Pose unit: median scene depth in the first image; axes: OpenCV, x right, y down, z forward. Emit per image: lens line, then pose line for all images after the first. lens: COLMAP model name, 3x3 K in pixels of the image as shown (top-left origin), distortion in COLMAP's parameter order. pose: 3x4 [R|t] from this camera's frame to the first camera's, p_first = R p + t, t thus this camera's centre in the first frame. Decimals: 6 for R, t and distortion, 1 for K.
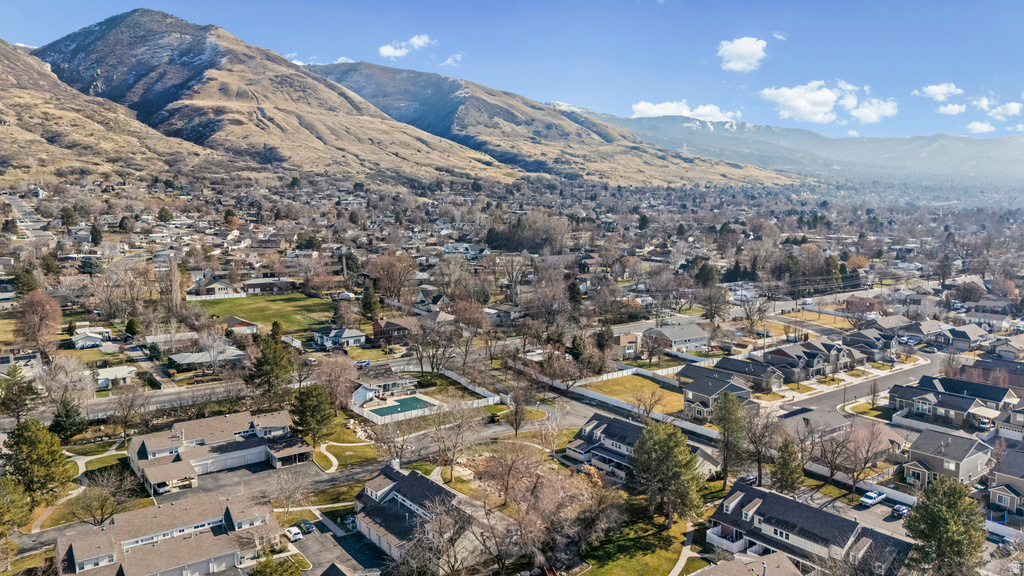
lens RADIAL K [[742.4, 0, 512.0], [0, 742.4, 288.0], [0, 0, 1]] dist [0.064148, -0.061716]
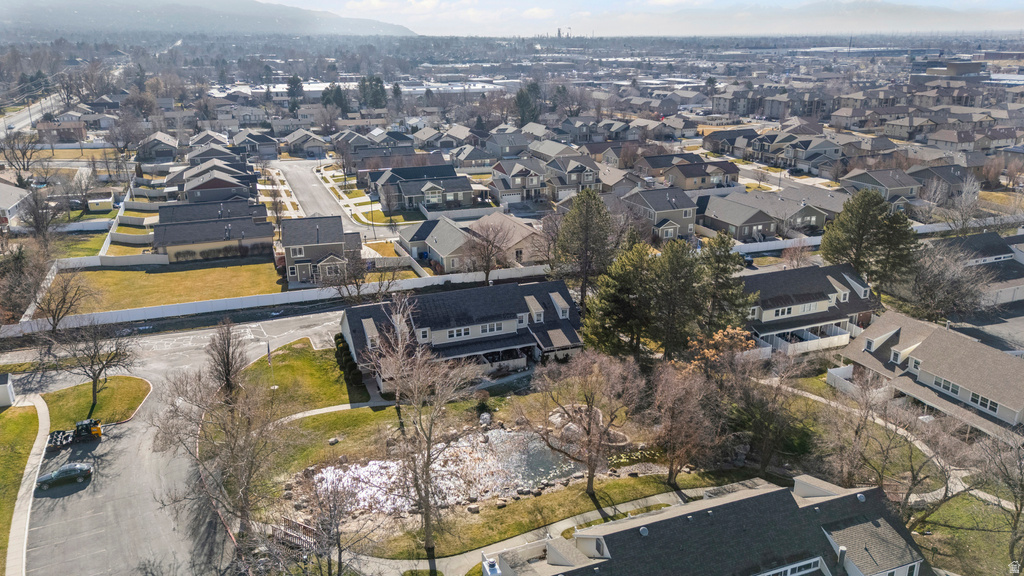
lens RADIAL K [[742.4, 0, 512.0], [0, 742.4, 288.0], [0, 0, 1]] dist [0.064148, -0.061716]
pose [[0.261837, -0.308551, 0.914460, -0.490169], [0.118686, 0.950620, 0.286769, 0.018650], [-0.957787, 0.033447, 0.285528, 1.035296]]
